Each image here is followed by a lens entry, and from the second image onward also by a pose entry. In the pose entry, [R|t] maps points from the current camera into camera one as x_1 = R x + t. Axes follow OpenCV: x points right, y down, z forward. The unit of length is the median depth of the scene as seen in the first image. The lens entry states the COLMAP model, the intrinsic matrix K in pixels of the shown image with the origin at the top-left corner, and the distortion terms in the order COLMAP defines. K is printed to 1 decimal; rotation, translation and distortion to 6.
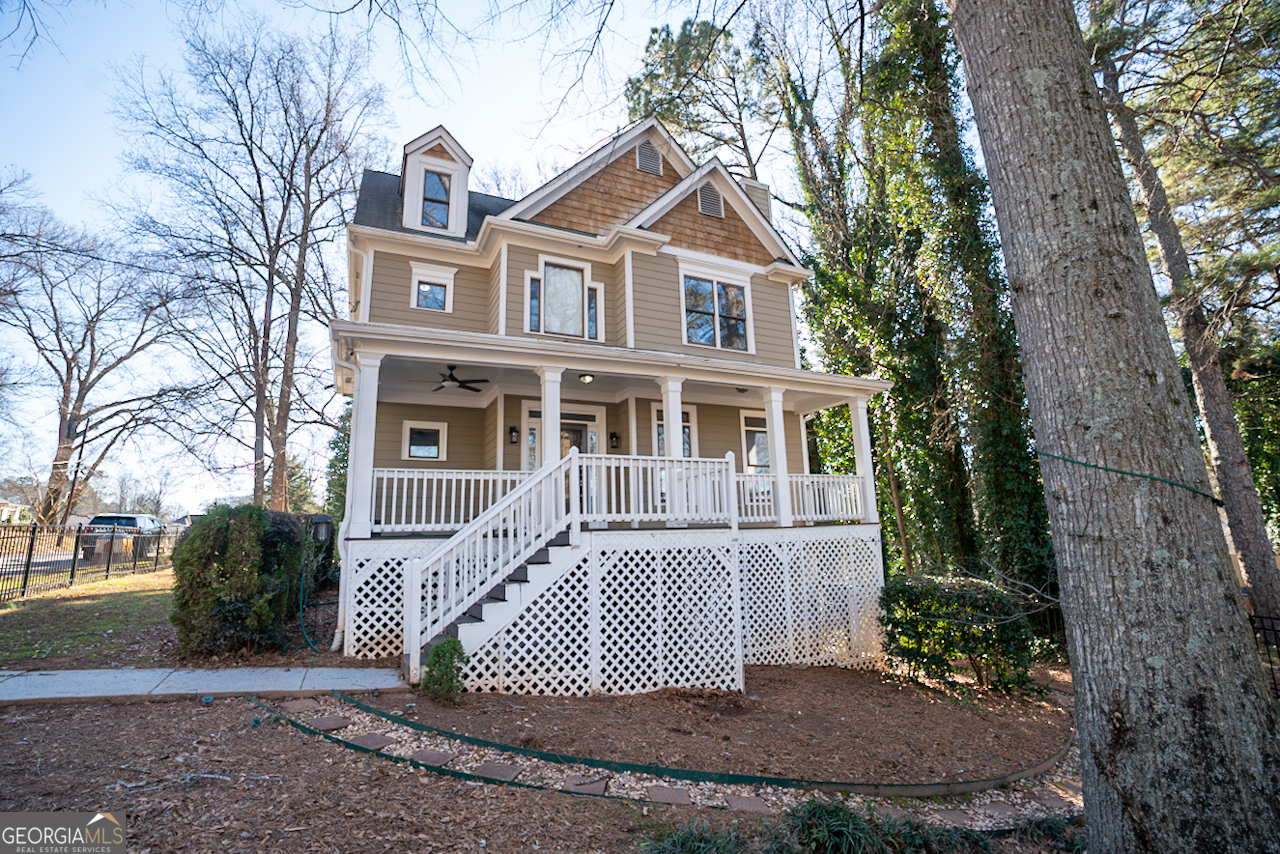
lens RADIAL K [[588.7, 0, 636.1], [0, 588.7, 425.5], [0, 0, 1]] dist [-0.060490, 0.023338]
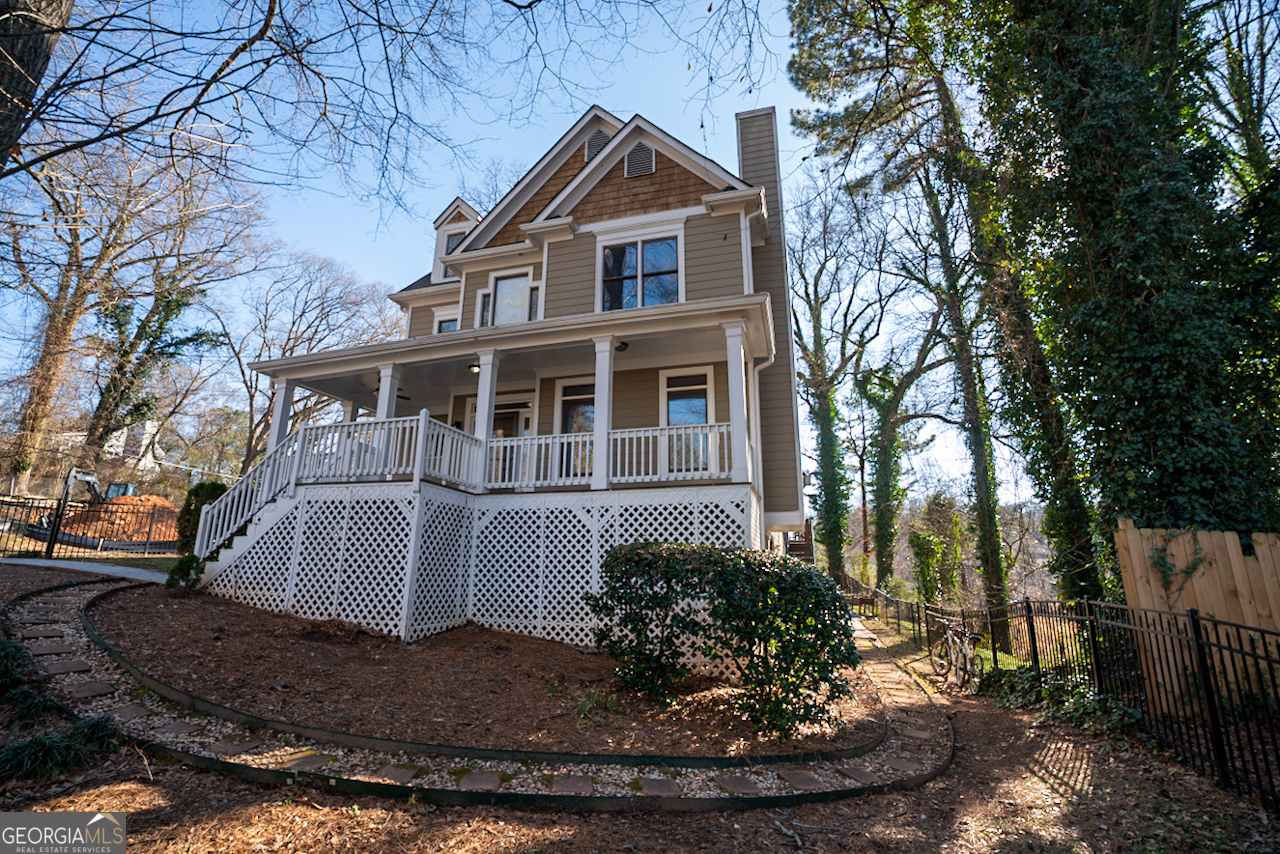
lens RADIAL K [[588.7, 0, 635.5], [0, 588.7, 425.2], [0, 0, 1]] dist [-0.060490, 0.023338]
pose [[0.738896, -0.134783, -0.660202, 0.956225], [0.097911, 0.990868, -0.092709, 0.176139], [0.666668, 0.003862, 0.745344, 0.407593]]
